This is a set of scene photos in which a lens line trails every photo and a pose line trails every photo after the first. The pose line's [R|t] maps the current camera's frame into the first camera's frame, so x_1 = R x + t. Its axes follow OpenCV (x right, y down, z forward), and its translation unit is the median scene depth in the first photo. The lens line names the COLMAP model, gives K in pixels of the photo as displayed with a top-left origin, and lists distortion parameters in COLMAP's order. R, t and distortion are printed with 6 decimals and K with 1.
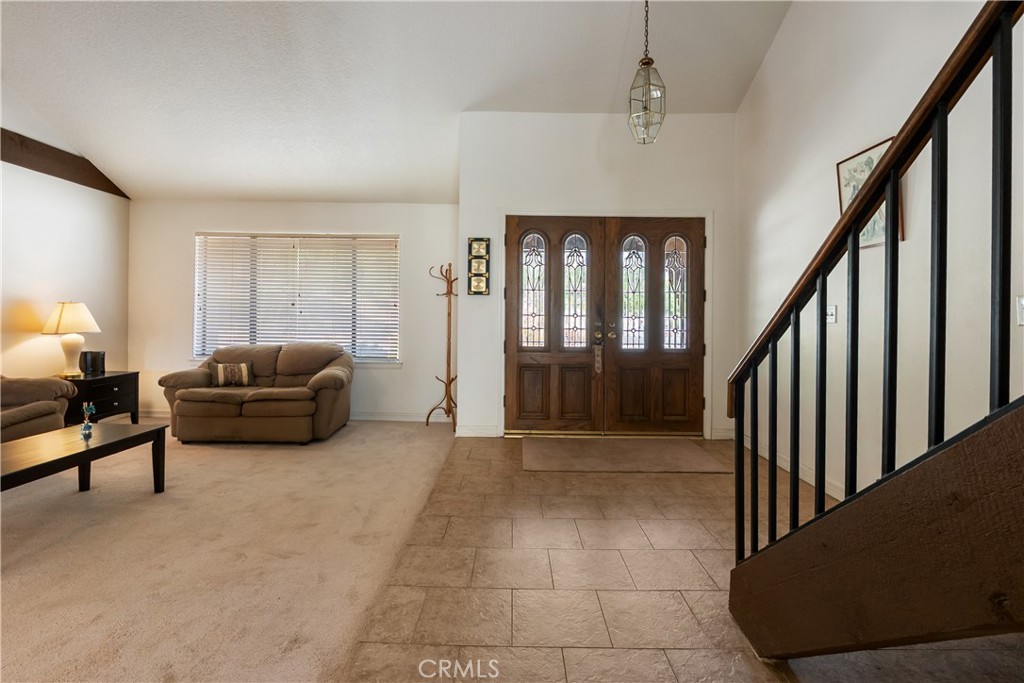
lens RADIAL K [[469.8, 0, 502.6], [0, 469.8, 323.3], [0, 0, 1]] dist [-0.000530, 0.000109]
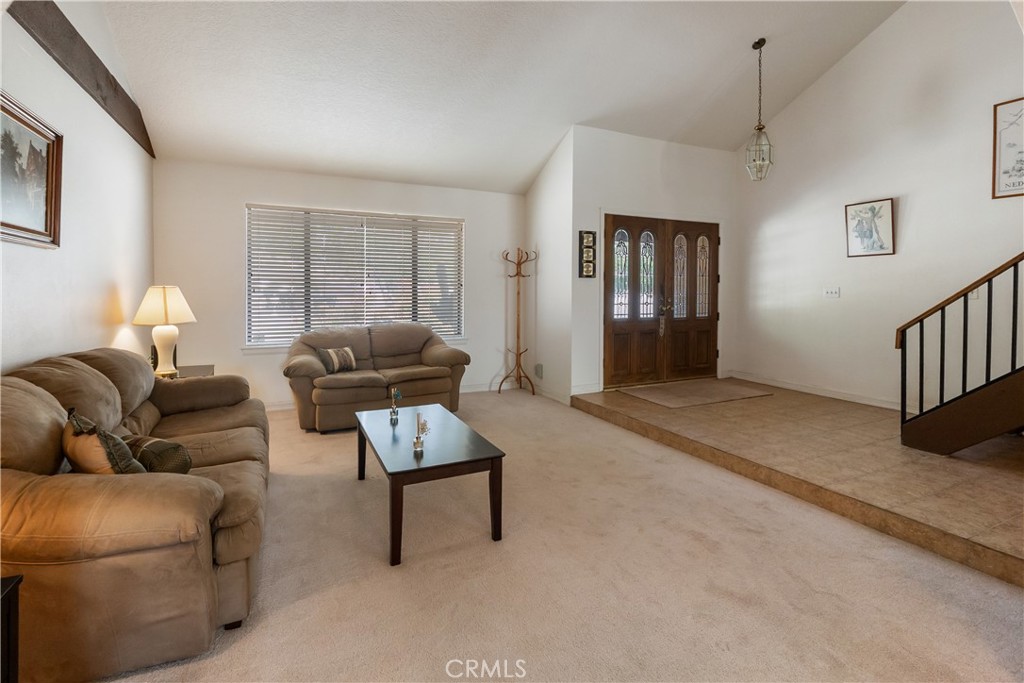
lens RADIAL K [[477.9, 0, 509.7], [0, 477.9, 307.3], [0, 0, 1]] dist [-0.005858, -0.000684]
pose [[0.898918, -0.025783, 0.437357, -0.772490], [0.015939, 0.999531, 0.026164, -0.019486], [-0.437826, -0.016548, 0.898907, -0.028982]]
